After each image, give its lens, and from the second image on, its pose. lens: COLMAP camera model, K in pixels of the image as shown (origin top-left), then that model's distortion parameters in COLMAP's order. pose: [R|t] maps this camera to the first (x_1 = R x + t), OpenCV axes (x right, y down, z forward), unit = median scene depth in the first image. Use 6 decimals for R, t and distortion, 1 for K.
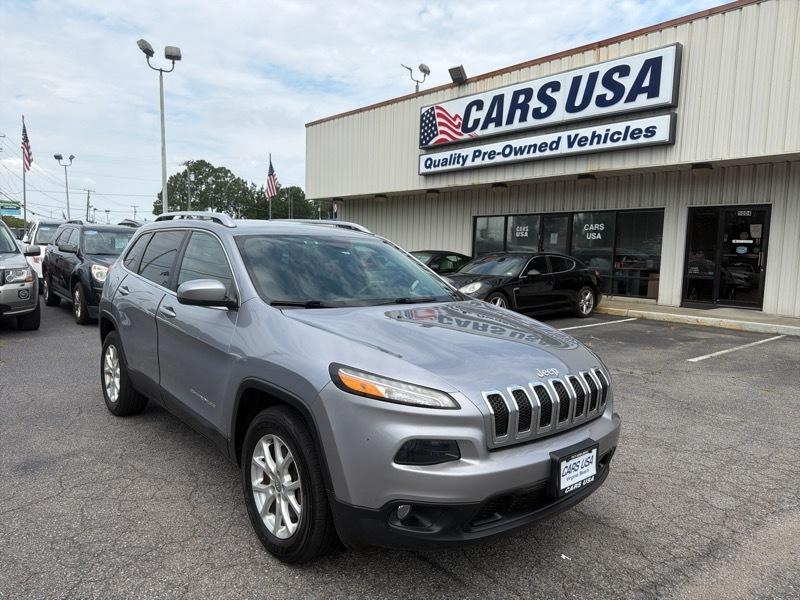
lens RADIAL K [[570.5, 0, 400.0], [0, 570.5, 300.0], [0, 0, 1]] dist [0.056782, -0.097420]
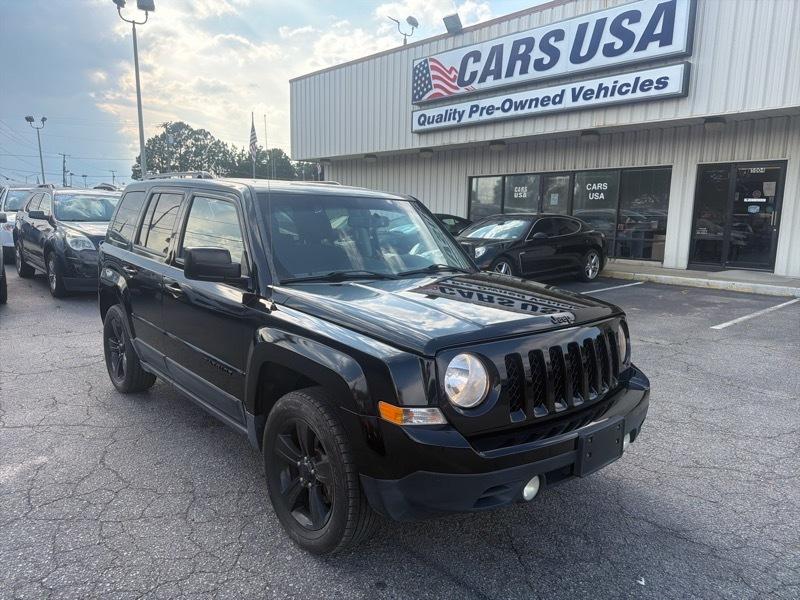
lens RADIAL K [[573.5, 0, 397.6], [0, 573.5, 302.6], [0, 0, 1]] dist [0.003975, -0.005886]
pose [[0.999706, -0.013356, 0.020245, -0.016429], [0.011951, 0.997613, 0.068006, -0.003297], [-0.021105, -0.067744, 0.997479, 0.041847]]
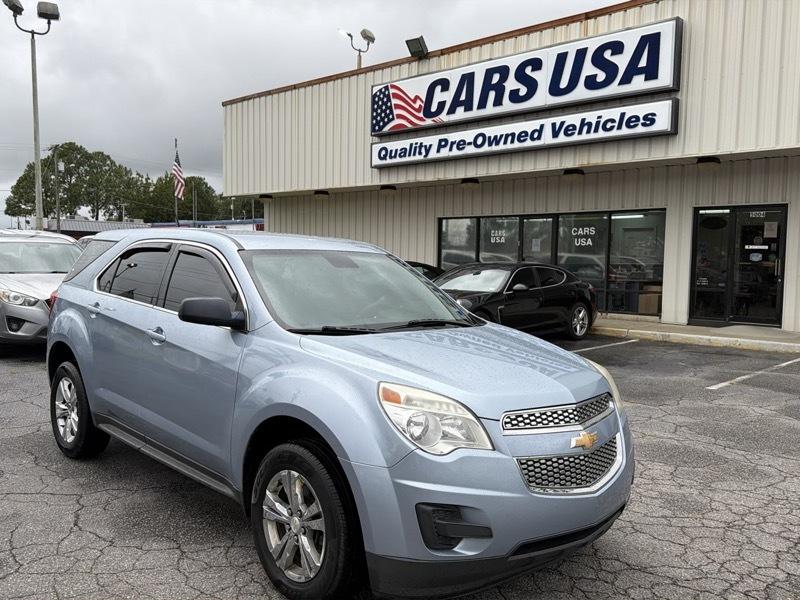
lens RADIAL K [[718.6, 0, 402.3], [0, 718.6, 300.8], [0, 0, 1]] dist [0.127857, -0.239962]
pose [[0.995215, -0.016241, 0.096345, -0.029993], [0.018791, 0.999495, -0.025624, -0.003413], [-0.095880, 0.027312, 0.995018, -0.025721]]
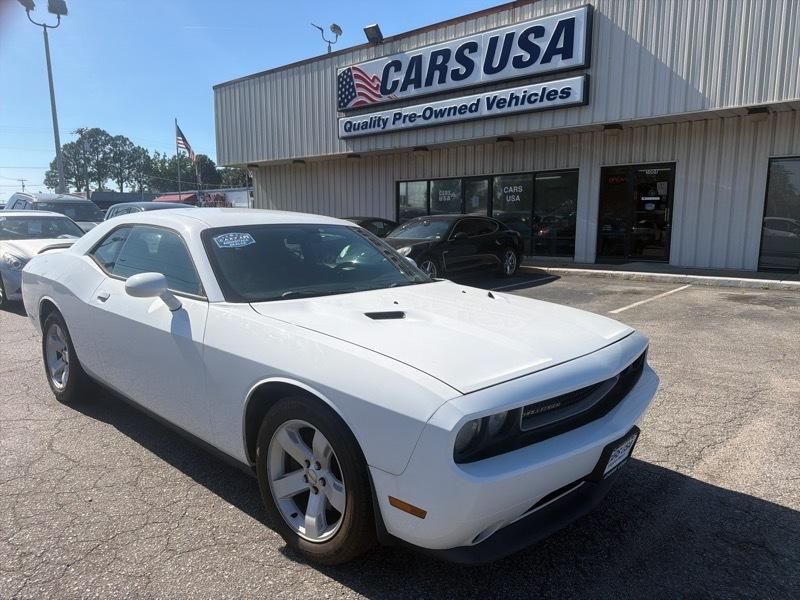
lens RADIAL K [[569.0, 0, 403.6], [0, 569.0, 300.8], [0, 0, 1]] dist [0.059582, -0.099349]
pose [[0.988540, -0.050740, 0.142179, -0.012220], [0.042541, 0.997284, 0.060130, 0.002653], [-0.144844, -0.053392, 0.988013, 0.008445]]
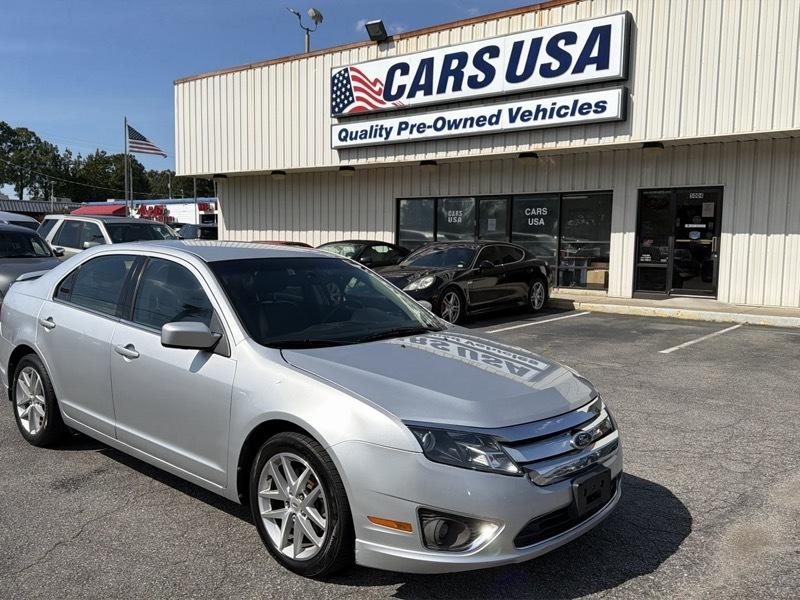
lens RADIAL K [[718.6, 0, 402.3], [0, 718.6, 300.8], [0, 0, 1]] dist [0.127857, -0.239962]
pose [[0.982650, -0.029152, 0.183165, -0.078159], [0.028899, 0.999574, 0.004049, 0.000977], [-0.183205, 0.001315, 0.983074, -0.065402]]
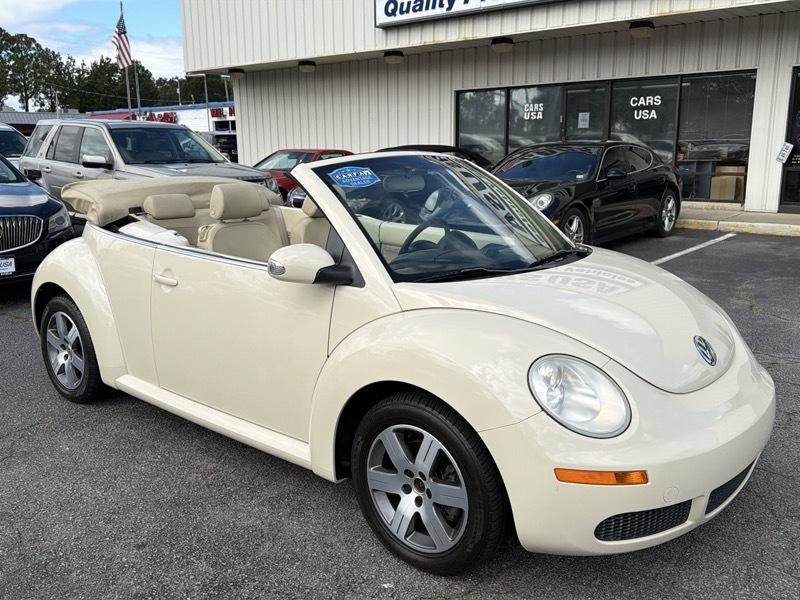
lens RADIAL K [[723.3, 0, 403.1], [0, 723.3, 309.1], [0, 0, 1]] dist [0.009183, -0.007172]
pose [[0.985413, -0.071588, 0.154389, -0.105732], [0.049775, 0.988787, 0.140790, -0.017508], [-0.162737, -0.131051, 0.977928, 0.168344]]
